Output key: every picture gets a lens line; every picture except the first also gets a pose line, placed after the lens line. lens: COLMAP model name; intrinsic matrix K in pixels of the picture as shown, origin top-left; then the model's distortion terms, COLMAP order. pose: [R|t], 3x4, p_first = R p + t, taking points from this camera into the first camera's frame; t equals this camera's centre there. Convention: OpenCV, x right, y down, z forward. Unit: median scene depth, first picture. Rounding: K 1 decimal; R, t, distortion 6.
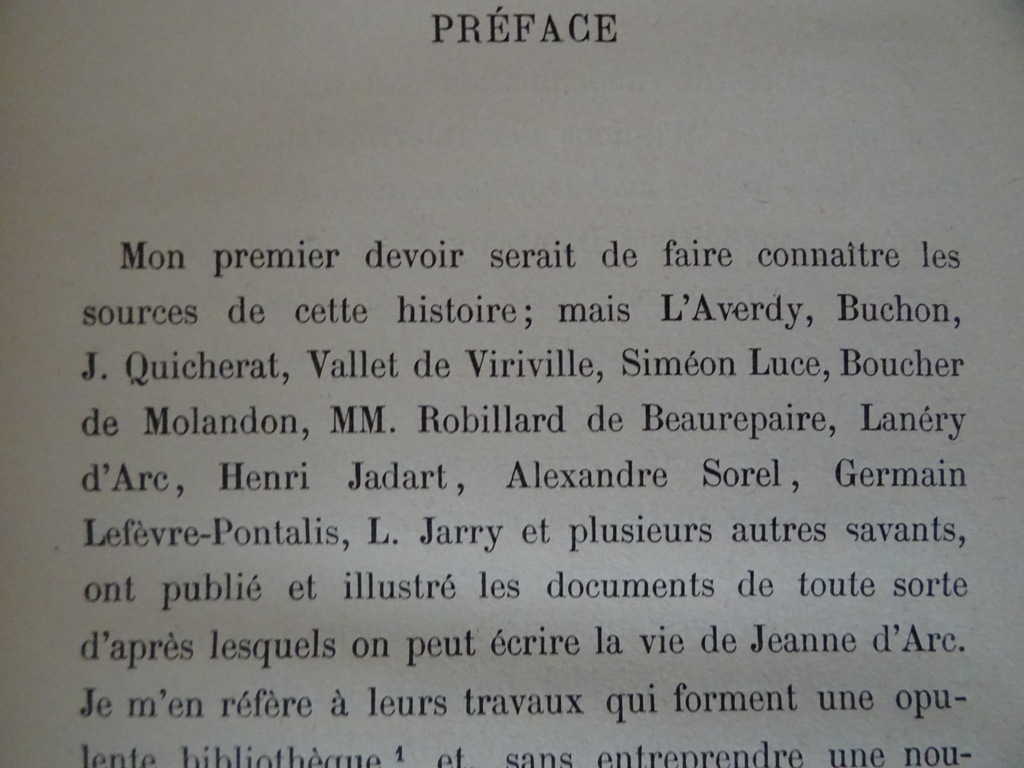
lens RADIAL K [[745.9, 0, 531.7], [0, 745.9, 329.5], [0, 0, 1]] dist [0.030543, -0.048142]
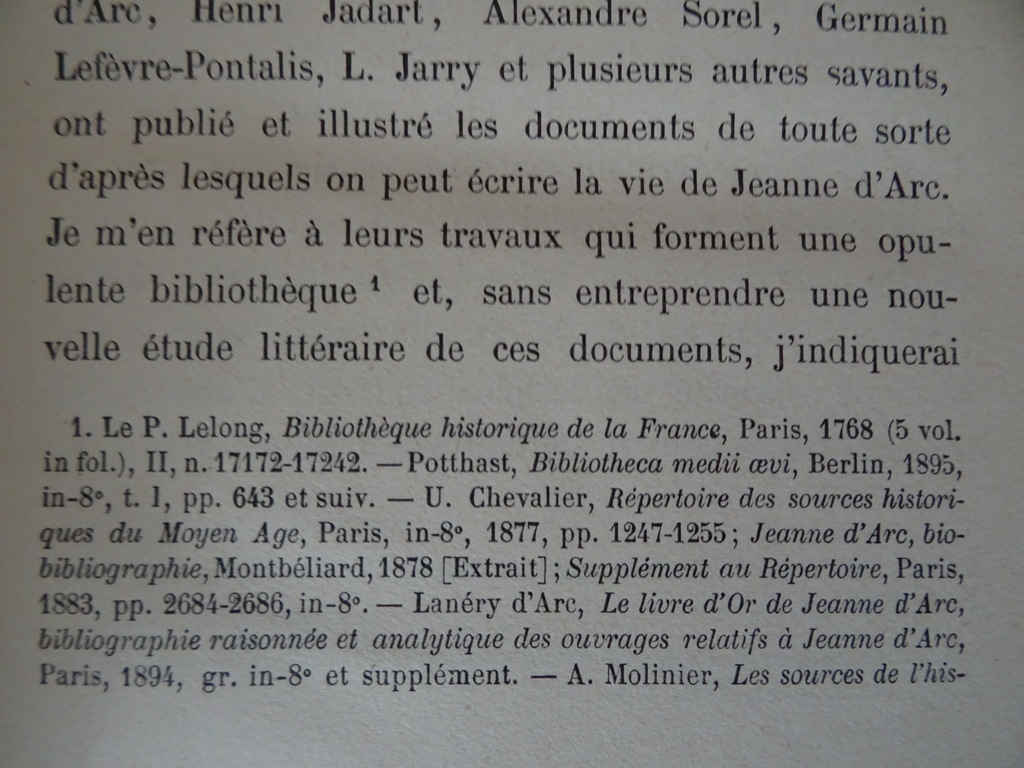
lens RADIAL K [[745.9, 0, 532.5], [0, 745.9, 394.9], [0, 0, 1]] dist [0.030543, -0.048142]
pose [[0.999980, -0.000291, 0.006240, 0.024062], [0.000336, 0.999974, -0.007231, 0.706714], [-0.006237, 0.007233, 0.999954, 0.016890]]
